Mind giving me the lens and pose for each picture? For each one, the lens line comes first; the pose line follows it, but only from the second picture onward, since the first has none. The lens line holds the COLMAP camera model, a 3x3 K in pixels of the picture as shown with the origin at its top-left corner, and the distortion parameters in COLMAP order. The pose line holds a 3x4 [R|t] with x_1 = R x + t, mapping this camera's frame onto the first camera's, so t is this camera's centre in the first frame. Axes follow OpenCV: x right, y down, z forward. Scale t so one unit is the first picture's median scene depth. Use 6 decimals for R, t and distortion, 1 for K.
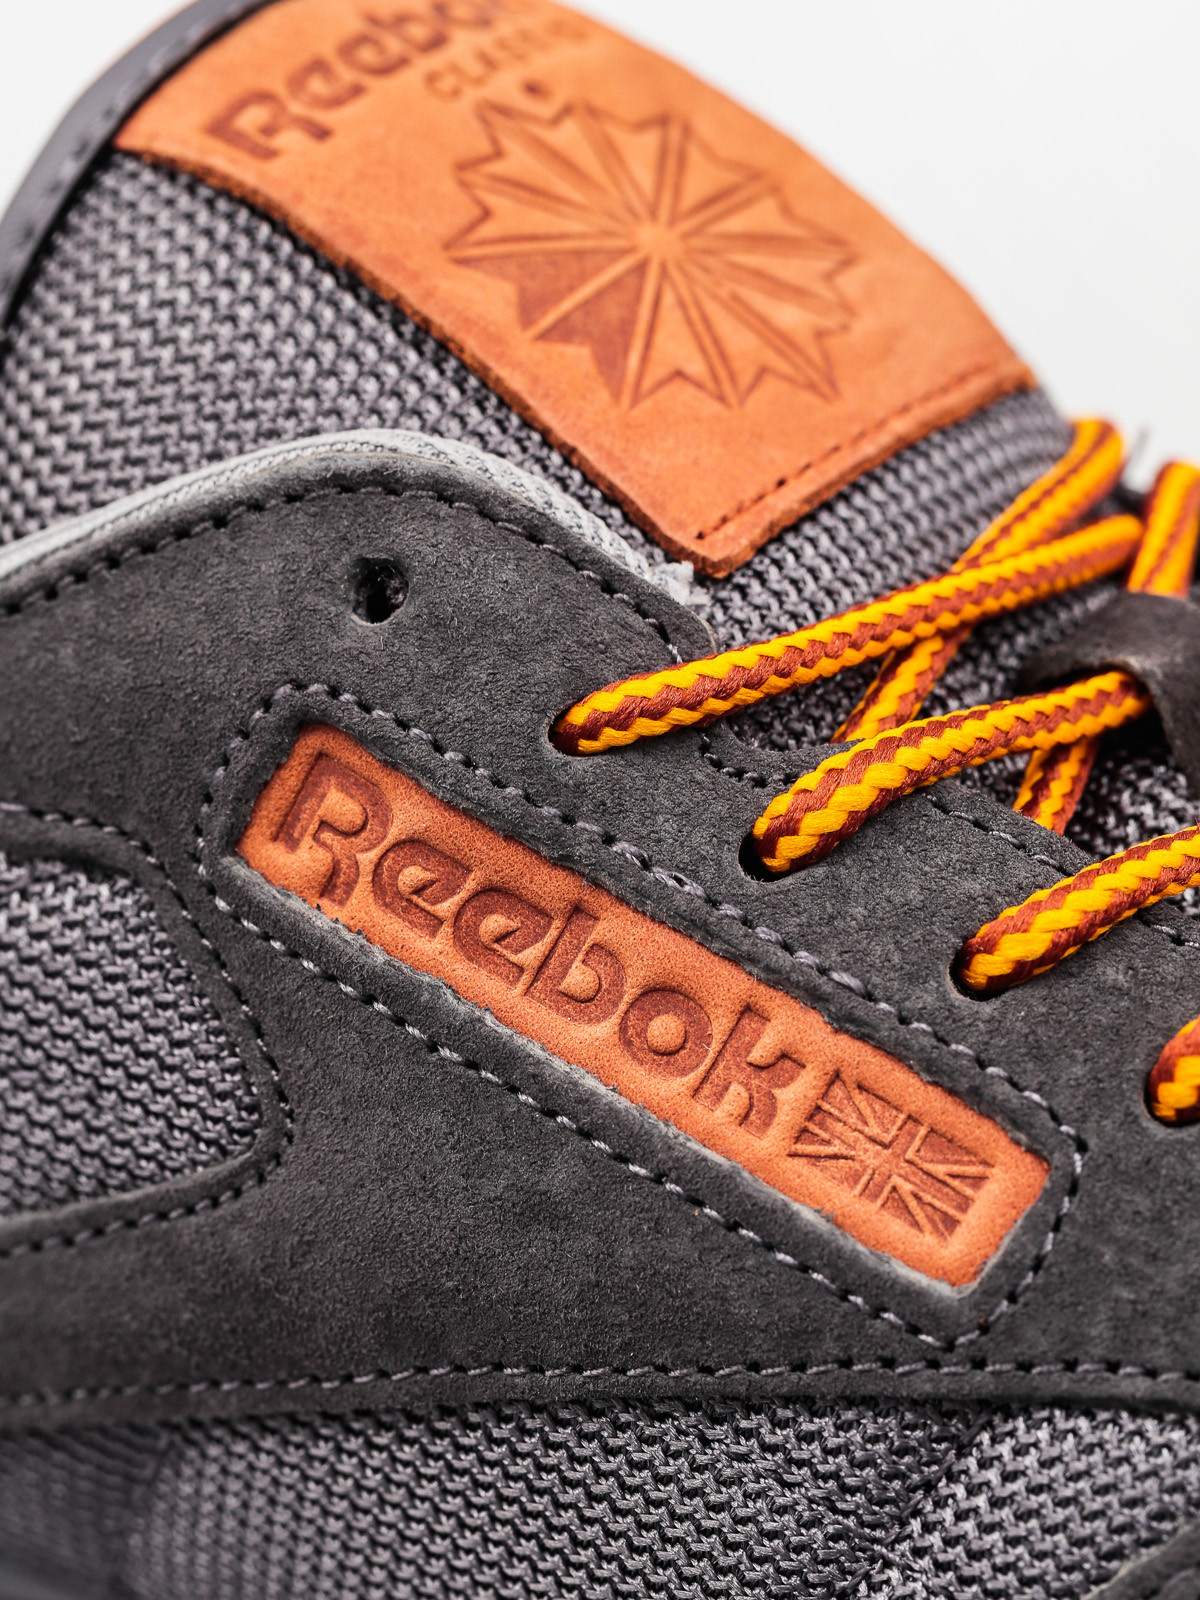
lens RADIAL K [[7025.7, 0, 600.0], [0, 7025.7, 799.9], [0, 0, 1]] dist [-0.148599, 0.000000]
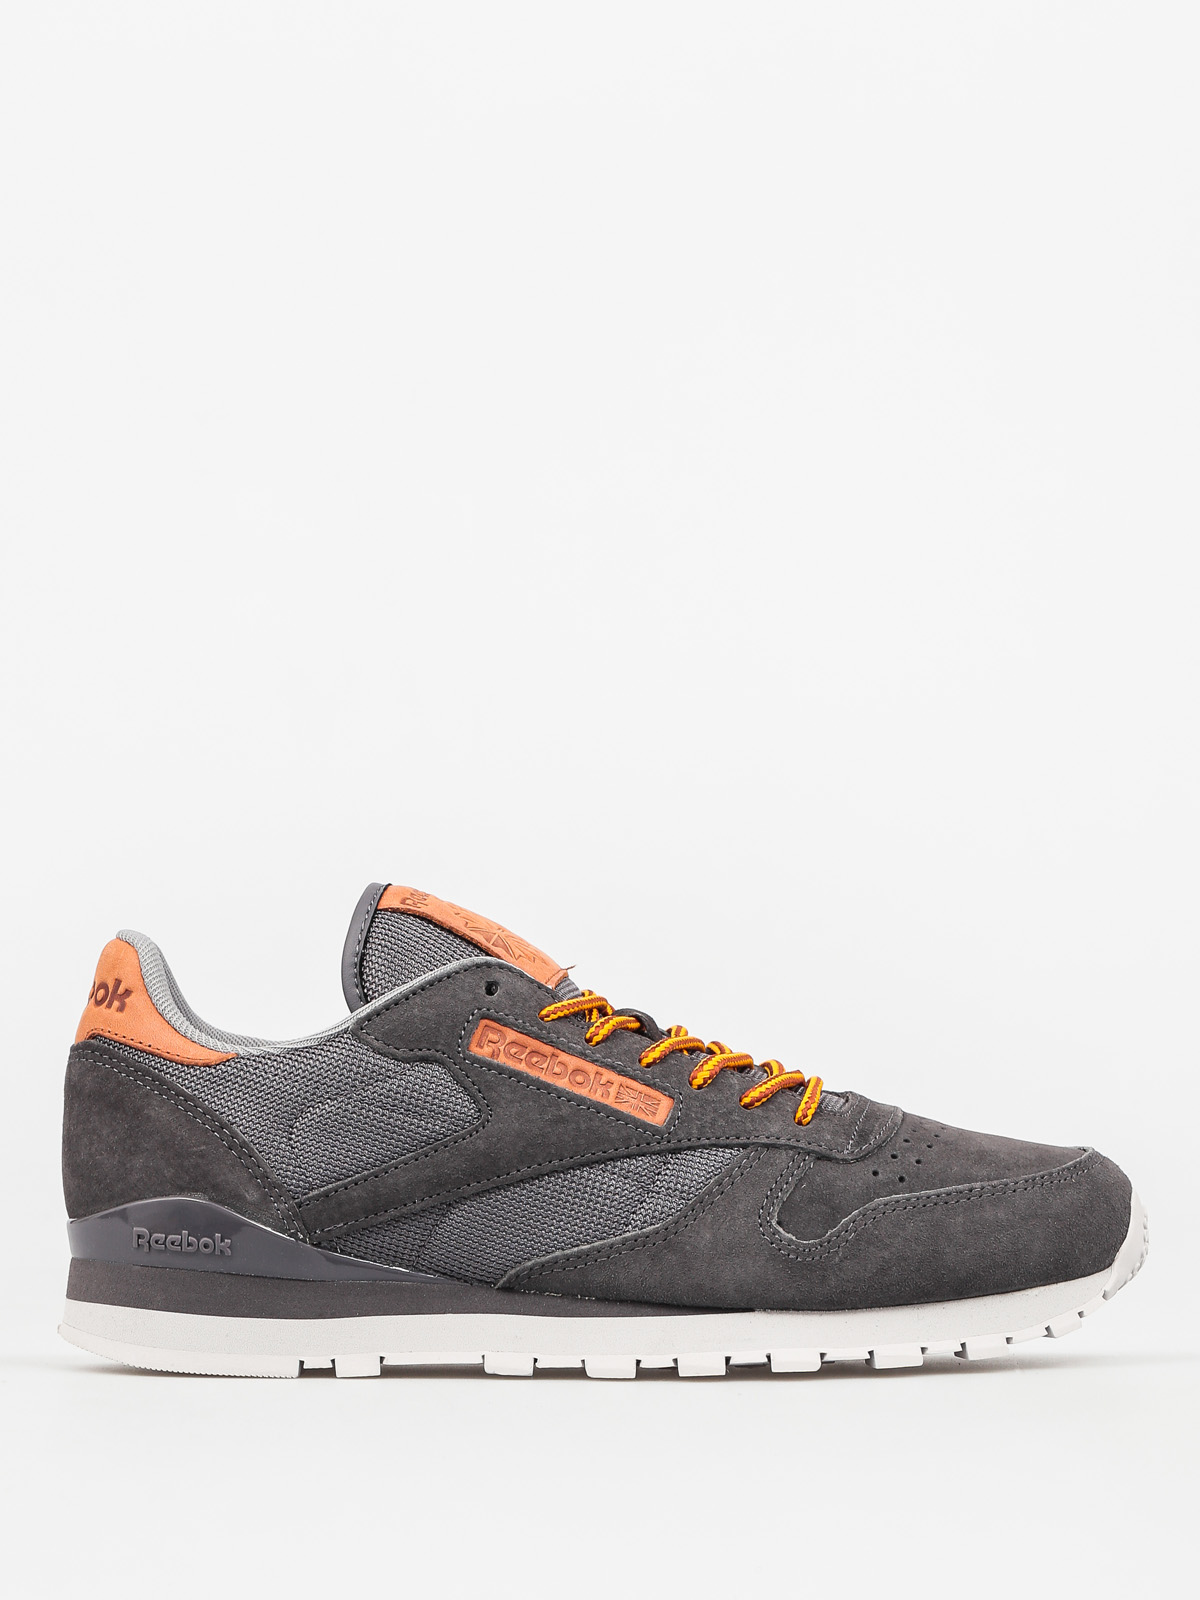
lens RADIAL K [[7025.7, 0, 599.8], [0, 7025.7, 800.4], [0, 0, 1]] dist [-0.148599, 0.000000]
pose [[0.856903, 0.020794, 0.515058, -2.156027], [0.172582, 0.929949, -0.324669, 1.248441], [-0.485729, 0.367100, 0.793288, -2.417805]]
